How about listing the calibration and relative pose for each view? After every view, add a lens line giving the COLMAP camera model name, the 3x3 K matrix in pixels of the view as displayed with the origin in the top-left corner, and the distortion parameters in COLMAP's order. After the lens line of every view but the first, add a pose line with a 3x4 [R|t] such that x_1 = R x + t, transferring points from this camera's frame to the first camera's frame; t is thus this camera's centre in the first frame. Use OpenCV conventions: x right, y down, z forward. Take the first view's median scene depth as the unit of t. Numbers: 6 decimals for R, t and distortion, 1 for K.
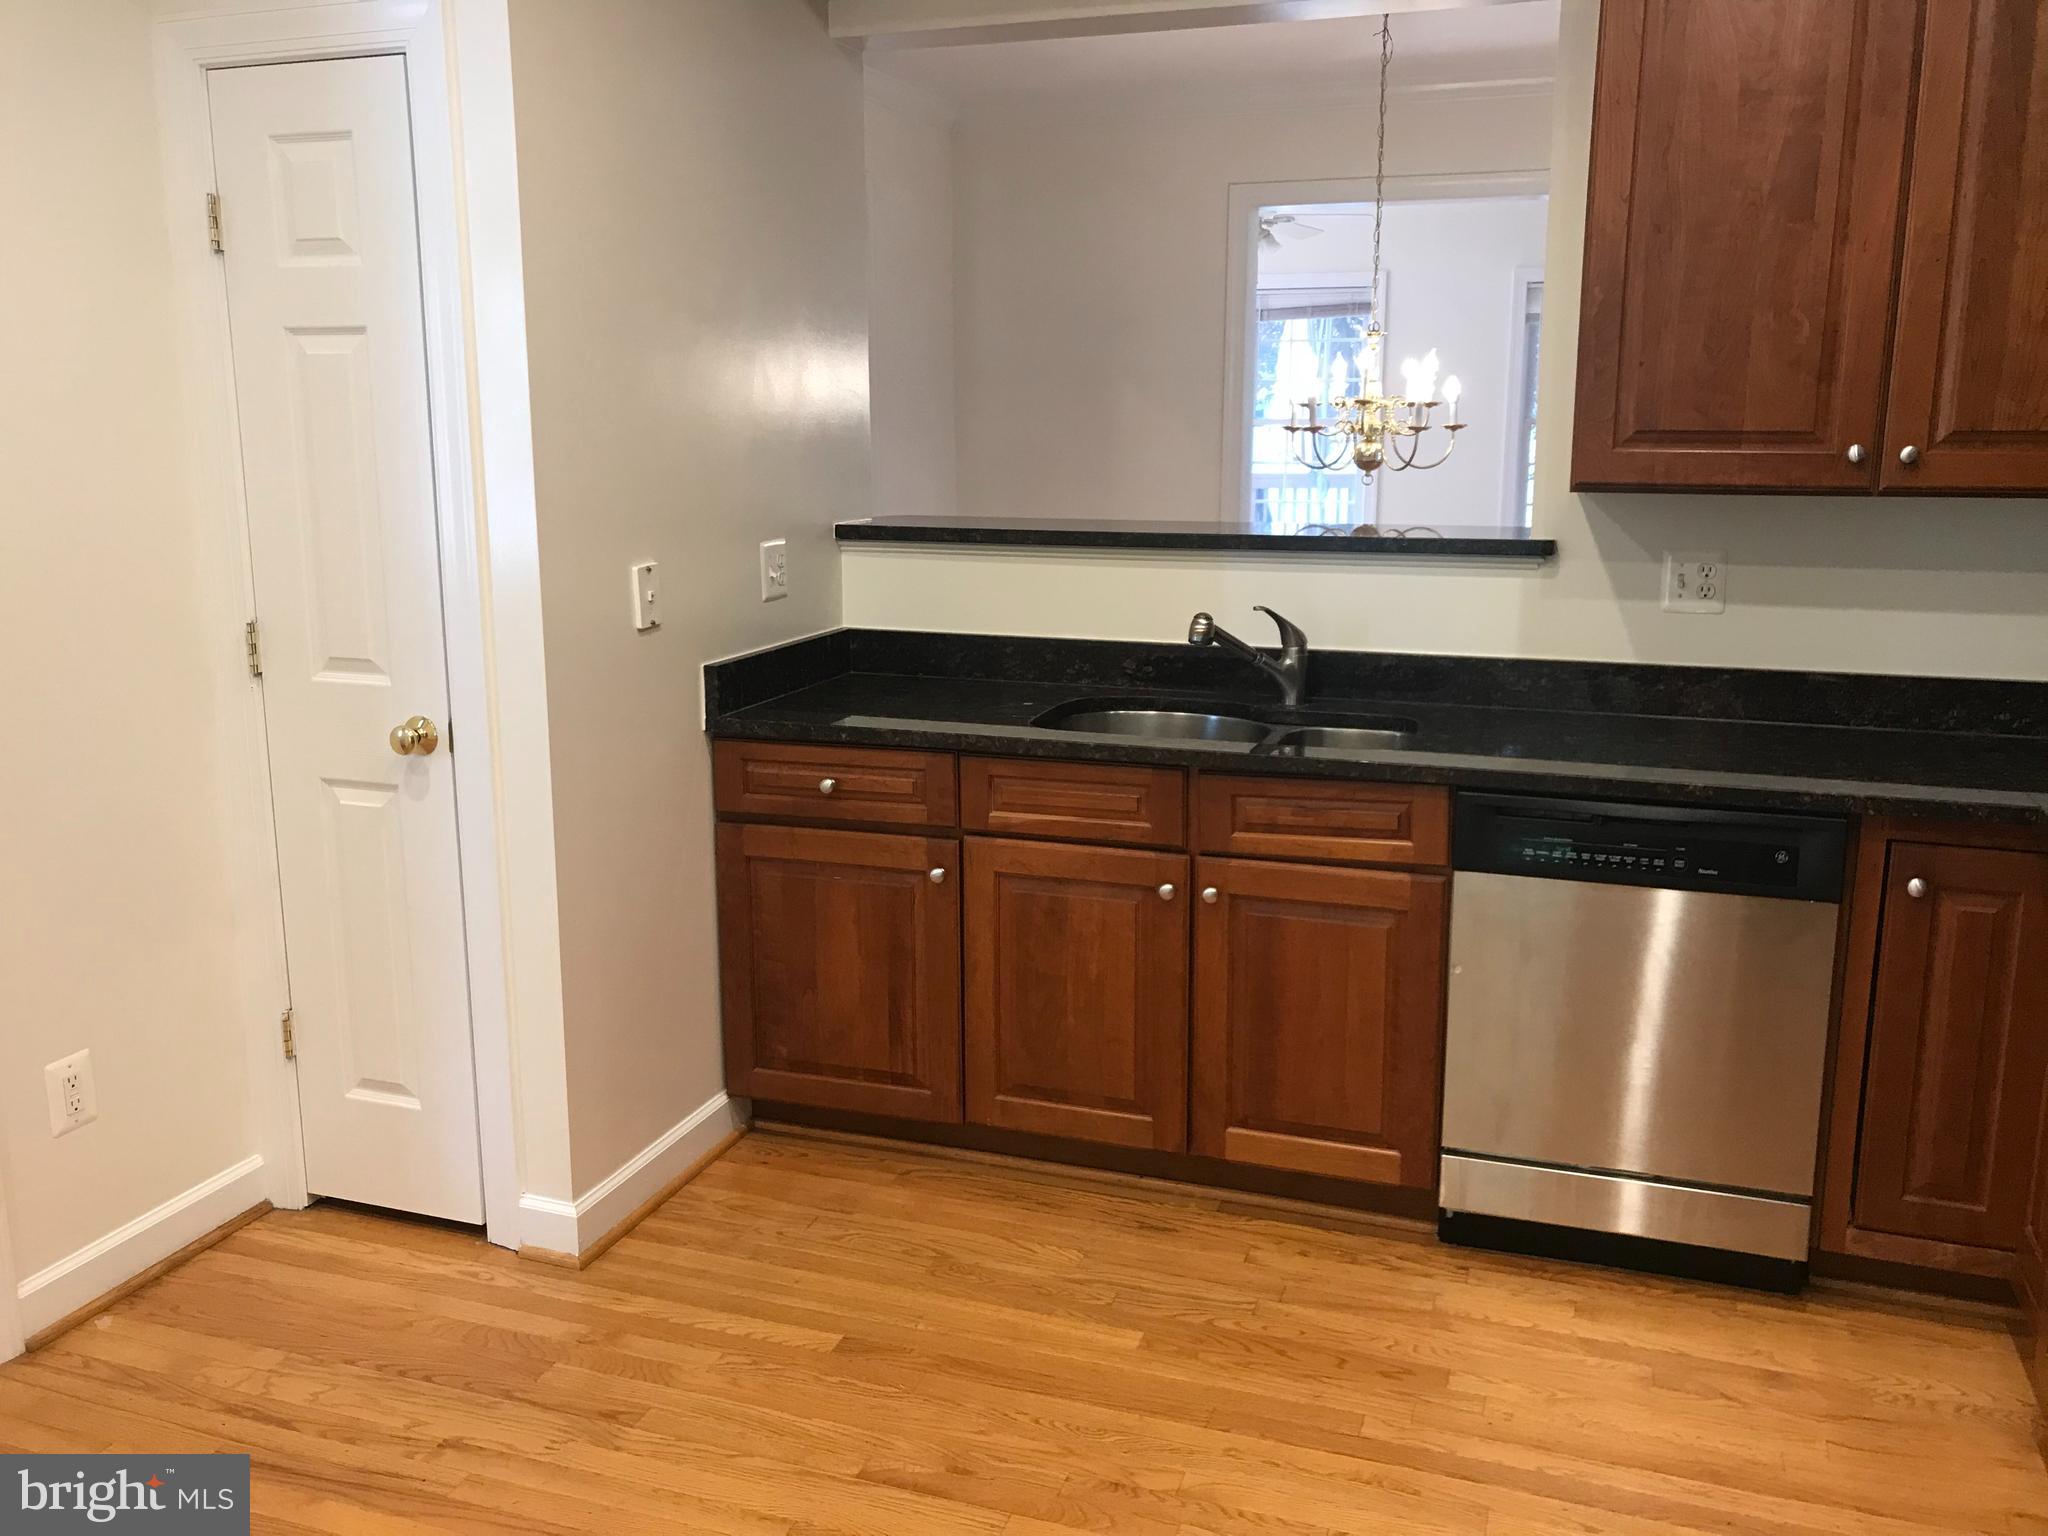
lens RADIAL K [[1679.4, 0, 1005.0], [0, 1679.4, 726.6], [0, 0, 1]] dist [0.053419, -0.058582]
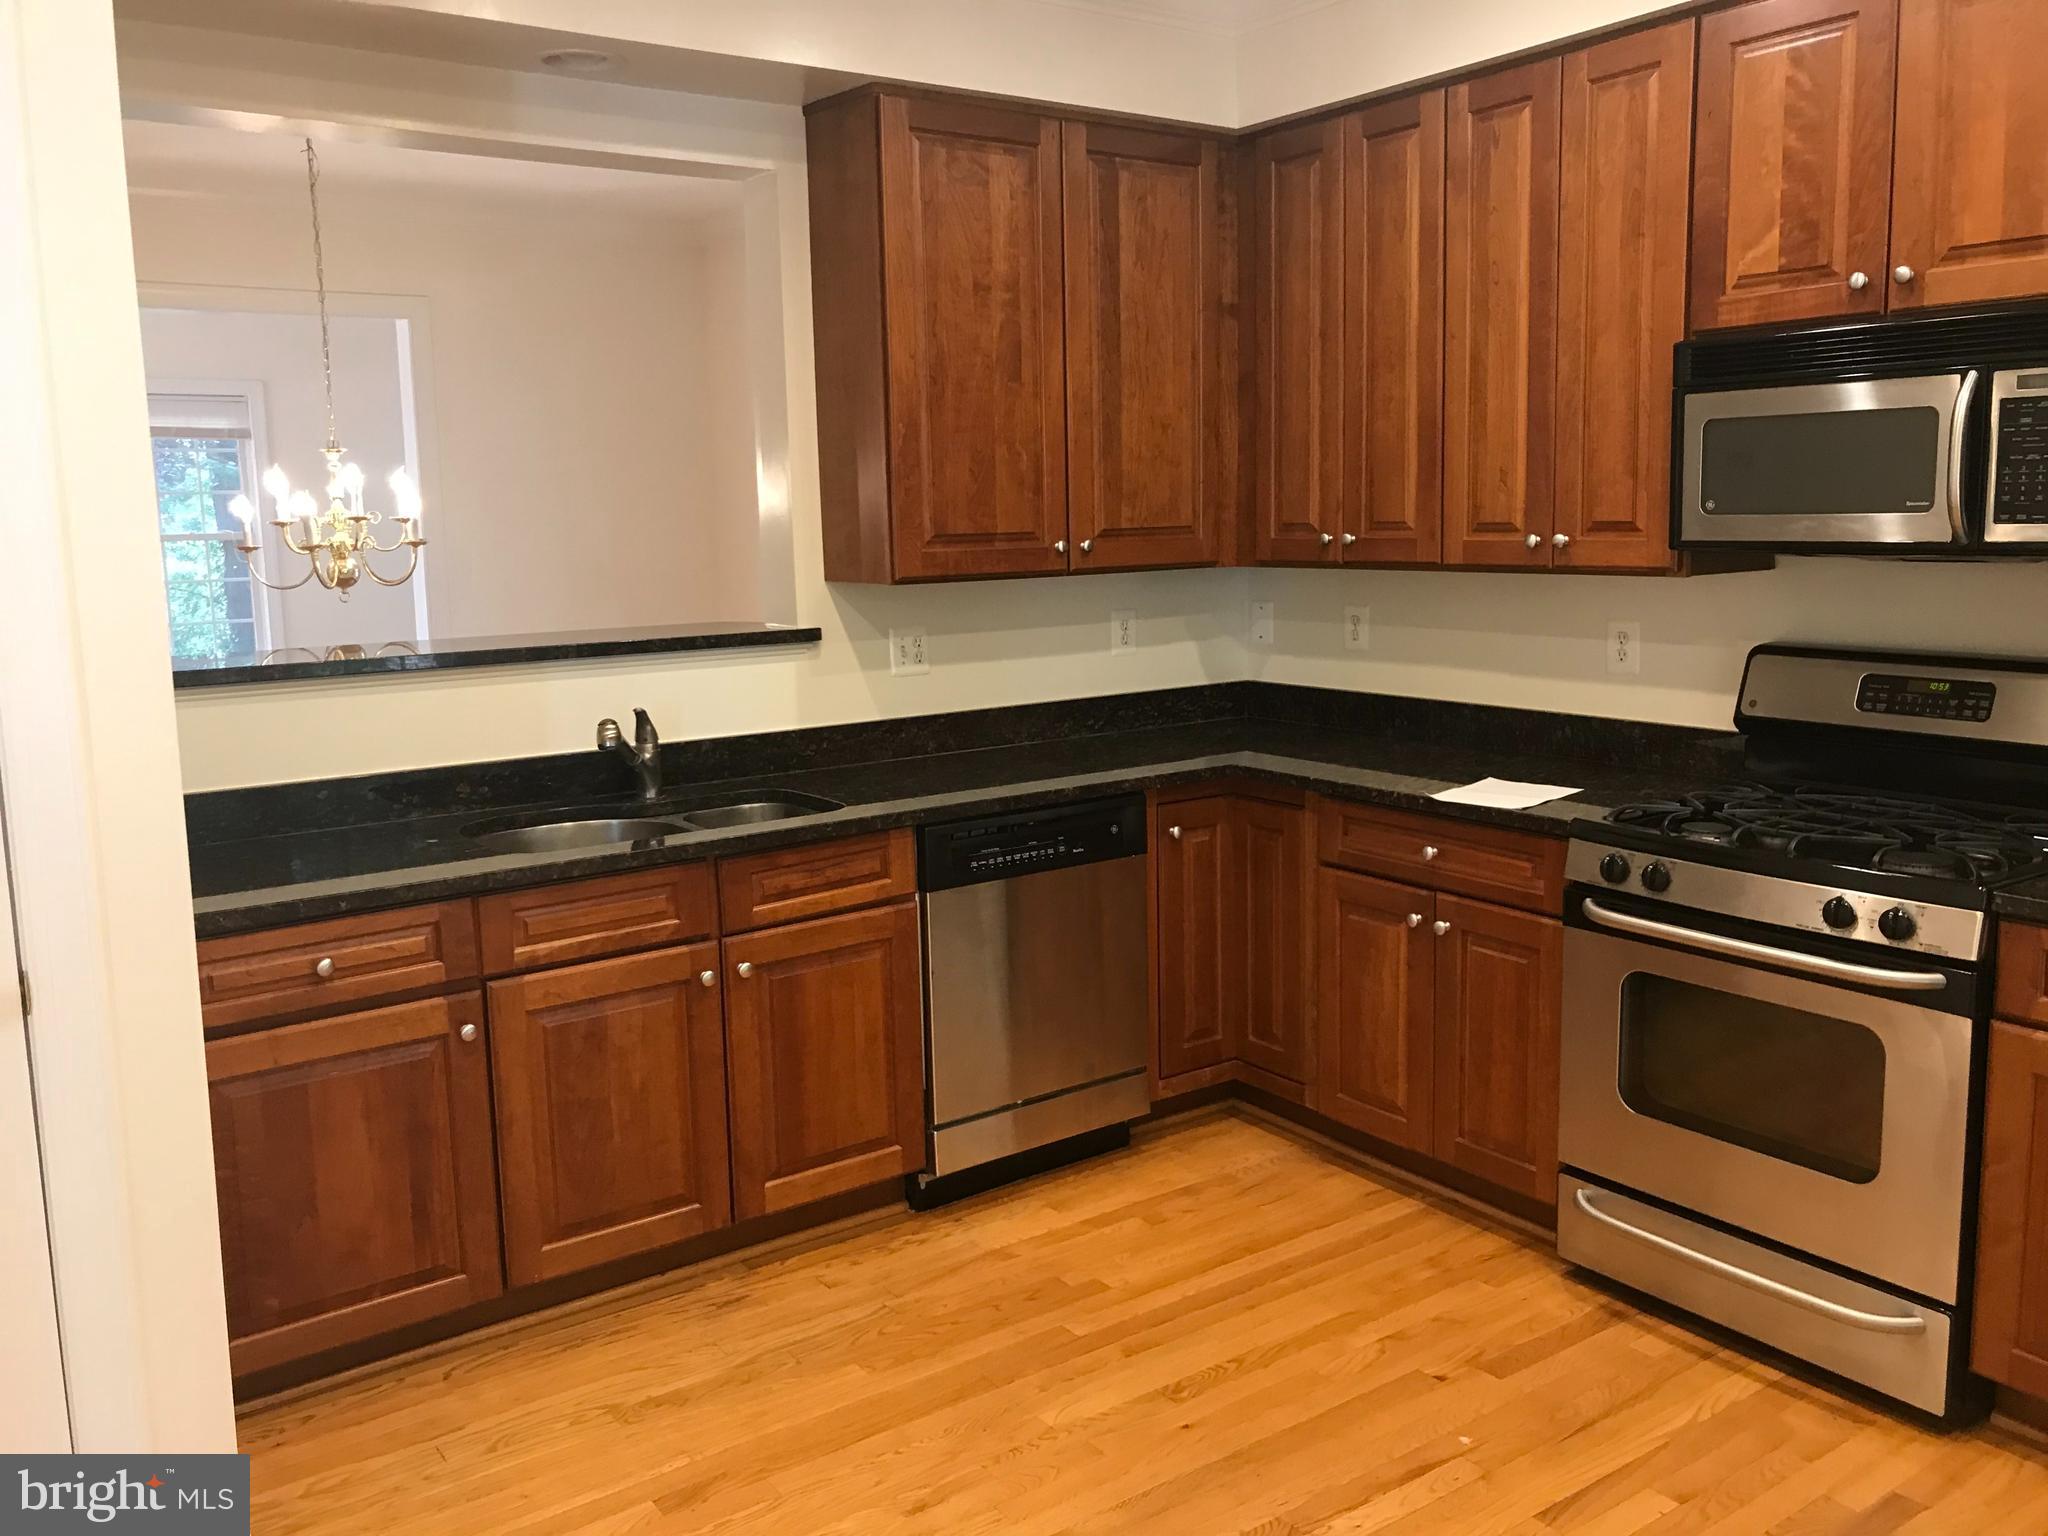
lens RADIAL K [[1679.4, 0, 1029.7], [0, 1679.4, 742.3], [0, 0, 1]] dist [0.053419, -0.058582]
pose [[0.575011, -0.127483, 0.808152, -0.608622], [0.174058, 0.984234, 0.031415, -0.044165], [-0.799416, 0.122601, 0.588135, 0.197516]]
